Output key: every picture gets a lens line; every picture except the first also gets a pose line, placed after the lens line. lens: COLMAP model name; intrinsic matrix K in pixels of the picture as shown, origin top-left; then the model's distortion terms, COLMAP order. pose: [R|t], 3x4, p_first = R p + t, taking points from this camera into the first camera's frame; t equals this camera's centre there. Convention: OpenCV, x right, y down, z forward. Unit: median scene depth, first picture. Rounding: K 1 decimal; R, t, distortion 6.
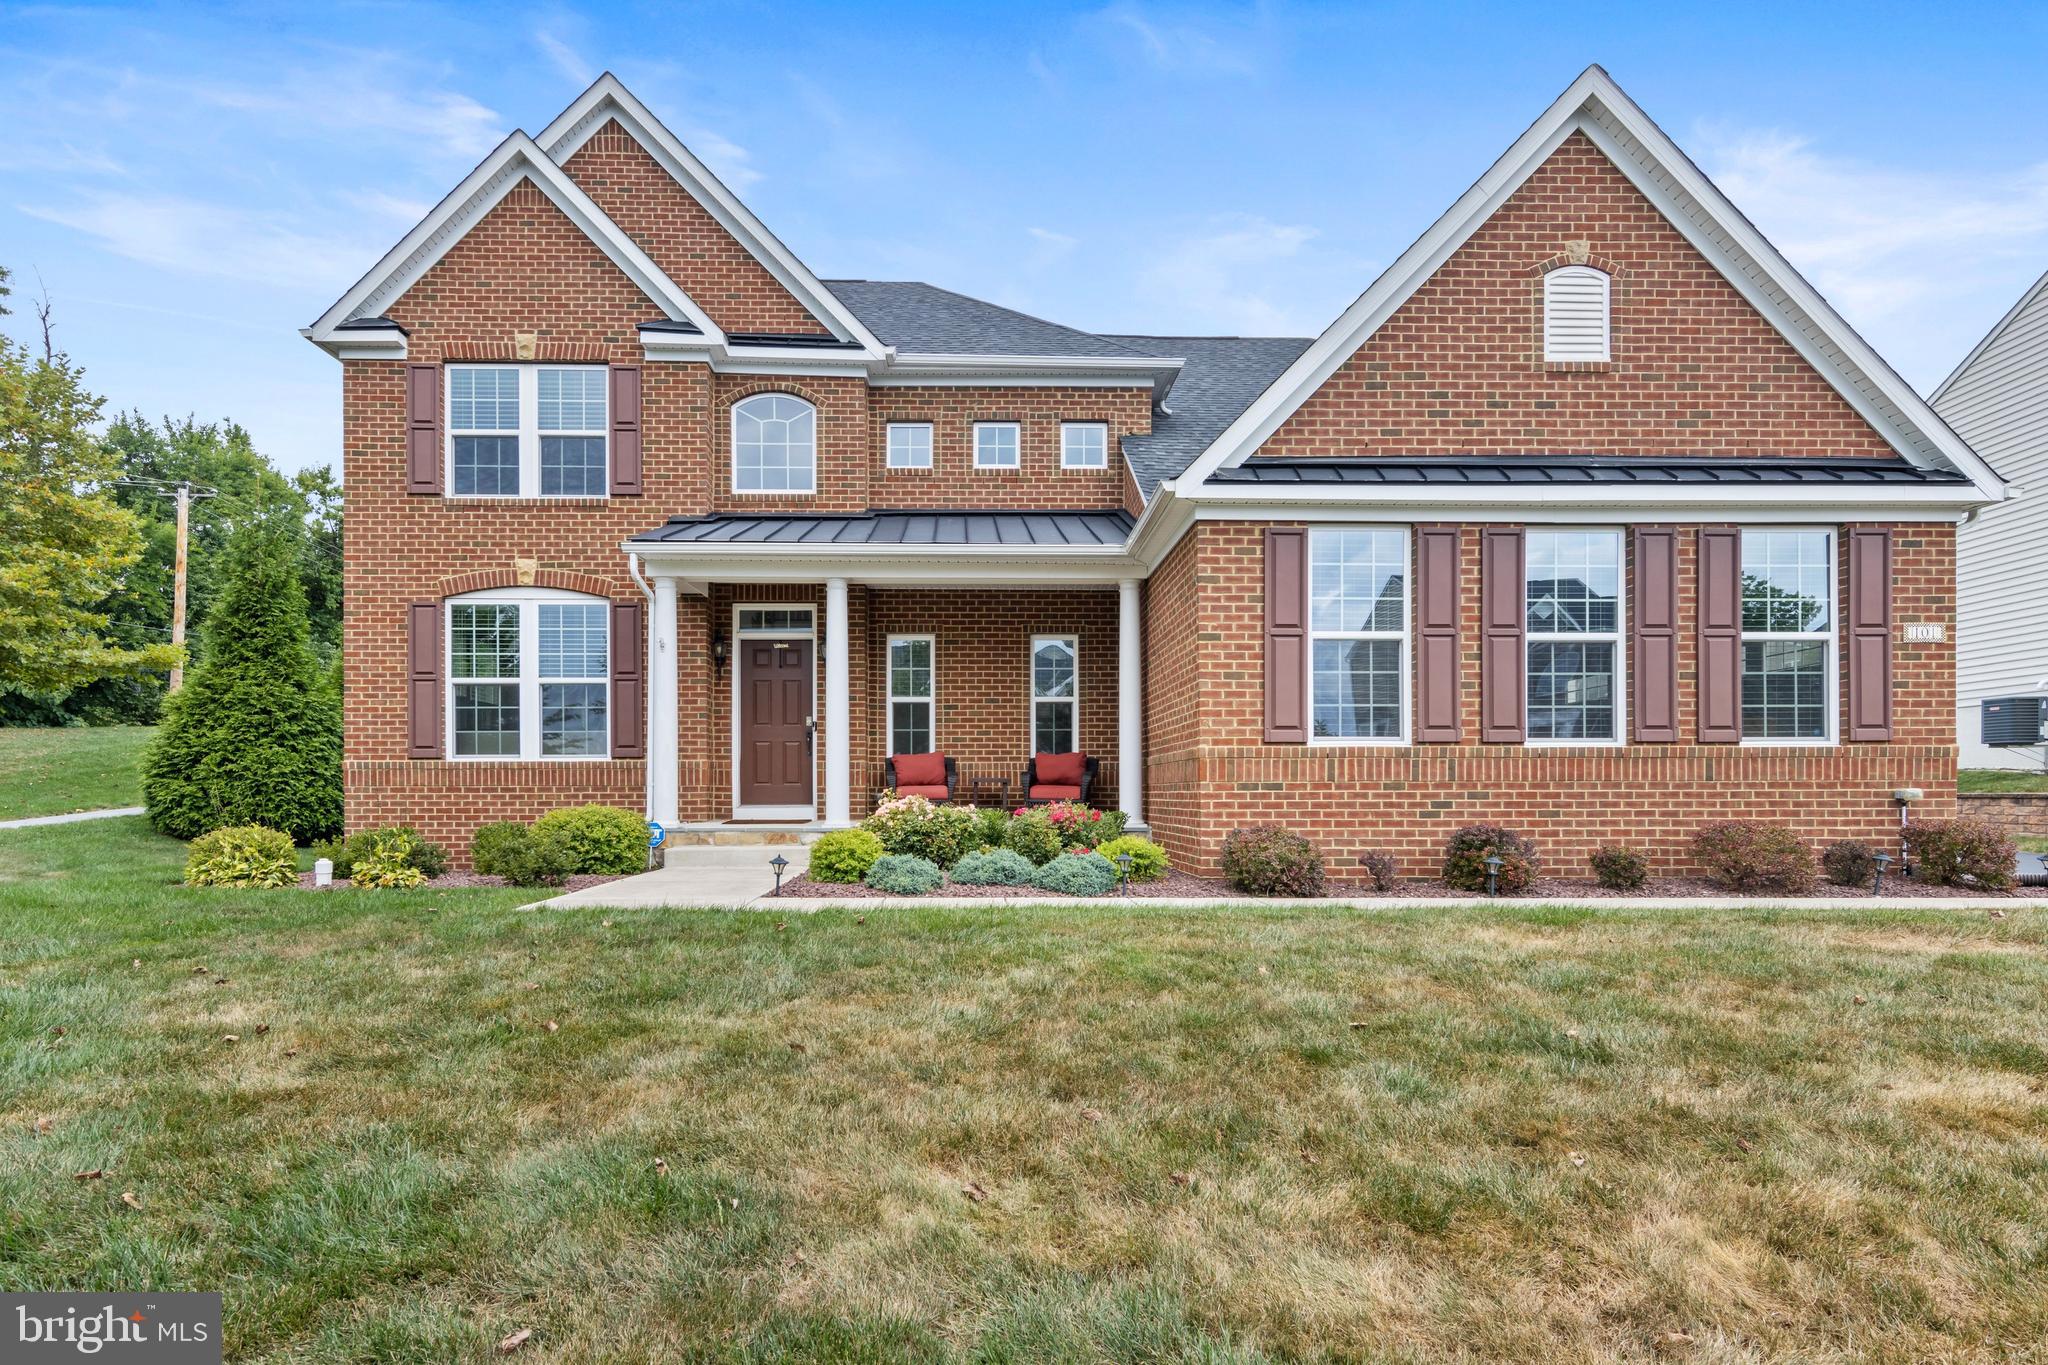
lens RADIAL K [[1055.1, 0, 1021.2], [0, 1055.1, 702.2], [0, 0, 1]] dist [0.009231, -0.001524]
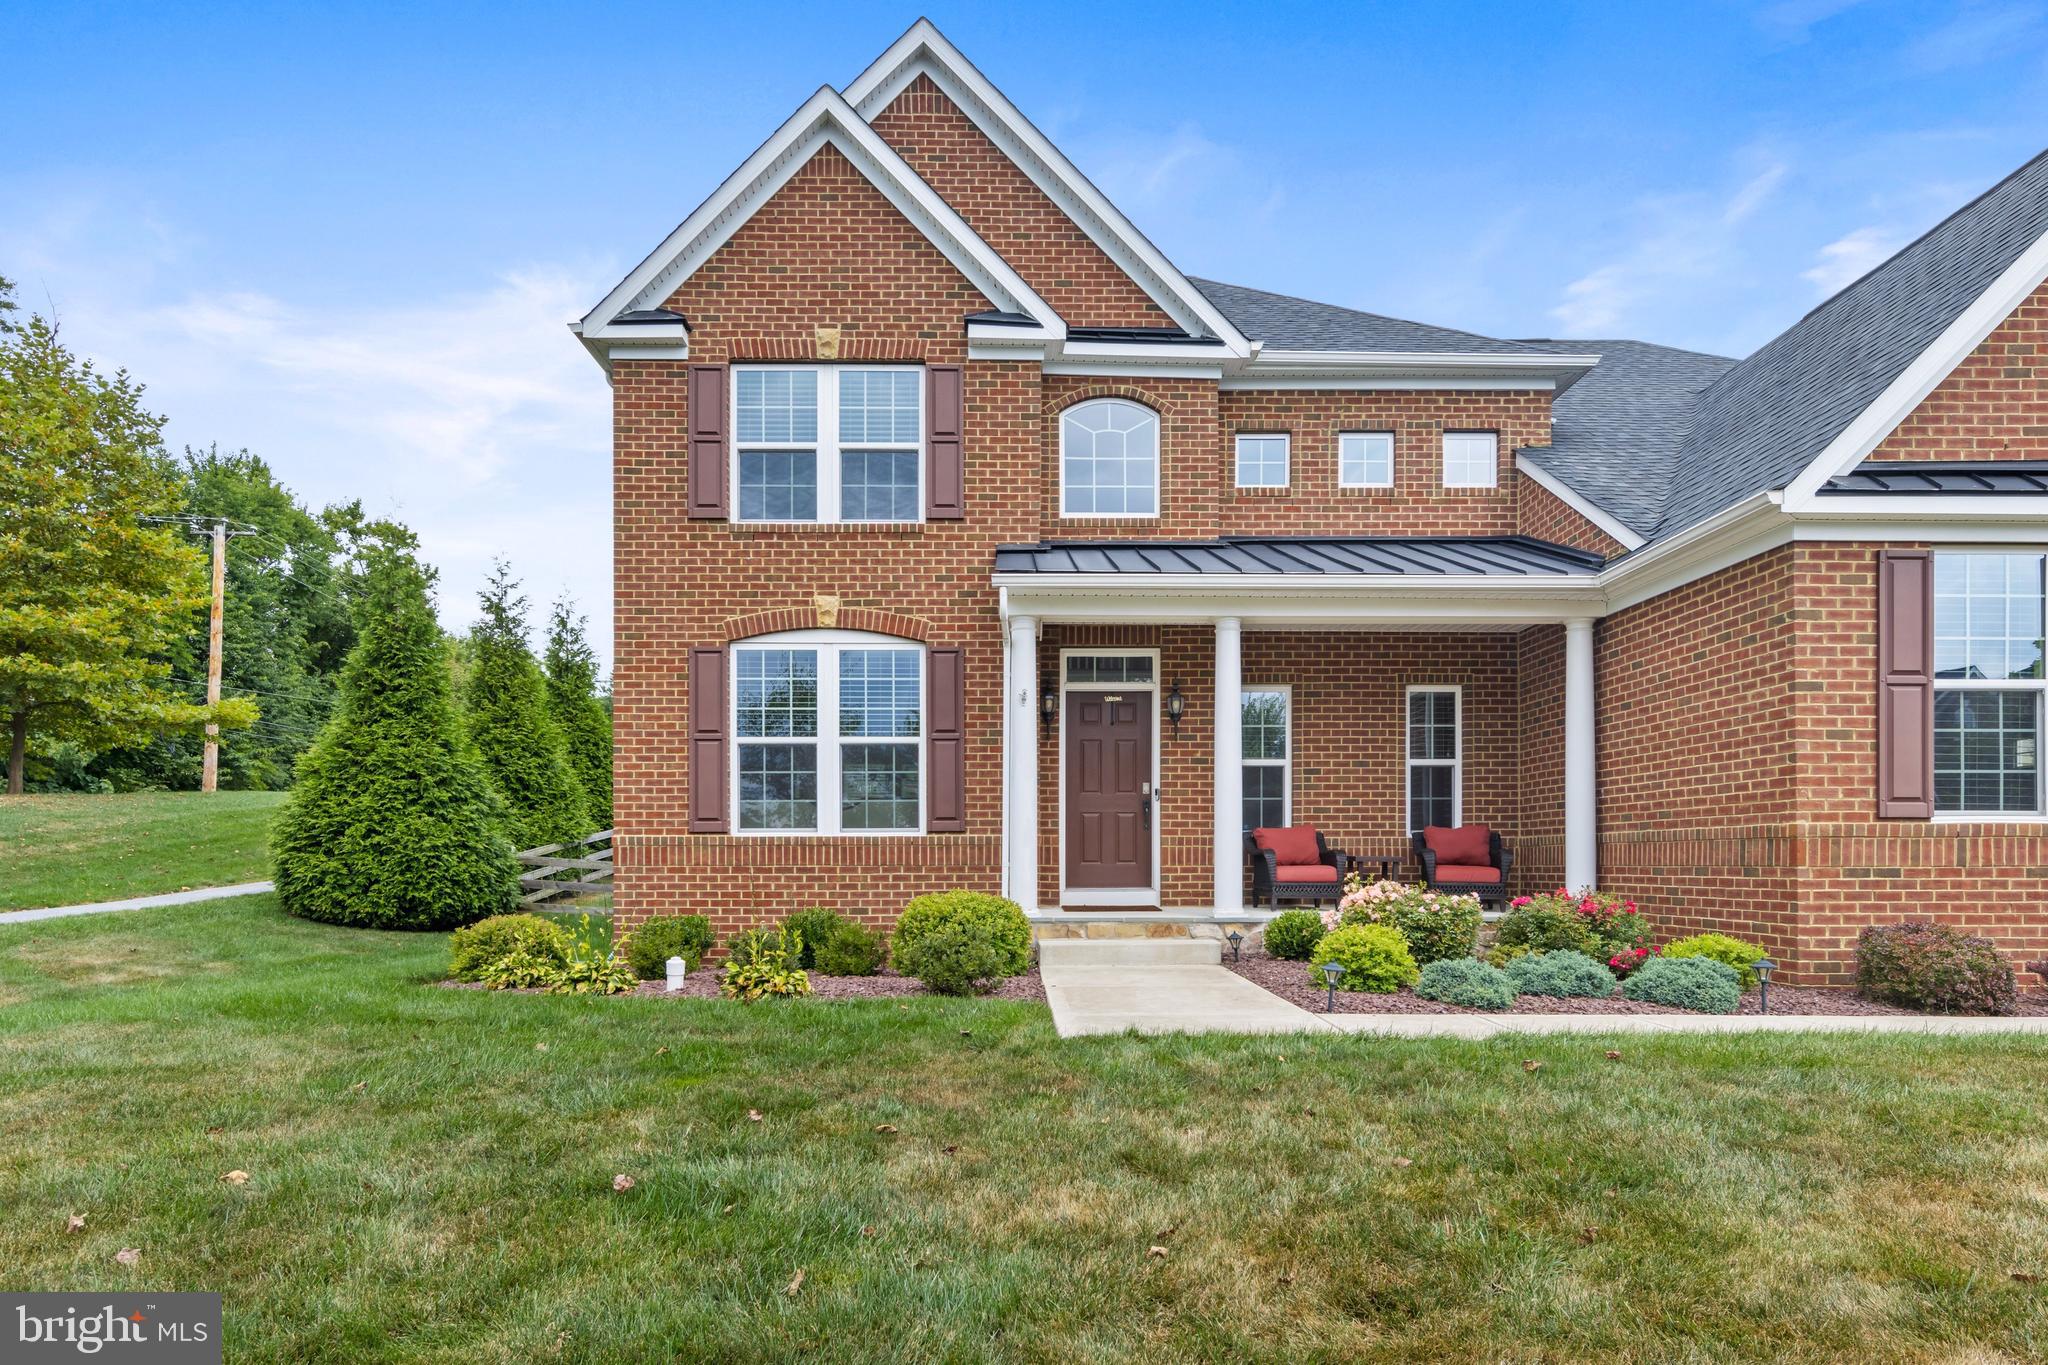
lens RADIAL K [[1156.7, 0, 1028.3], [0, 1156.7, 758.8], [0, 0, 1]] dist [0.005311, 0.002315]
pose [[0.999949, 0.000166, -0.010069, -0.298425], [-0.000201, 0.999994, -0.003419, -0.002646], [0.010068, 0.003421, 0.999943, 0.081701]]
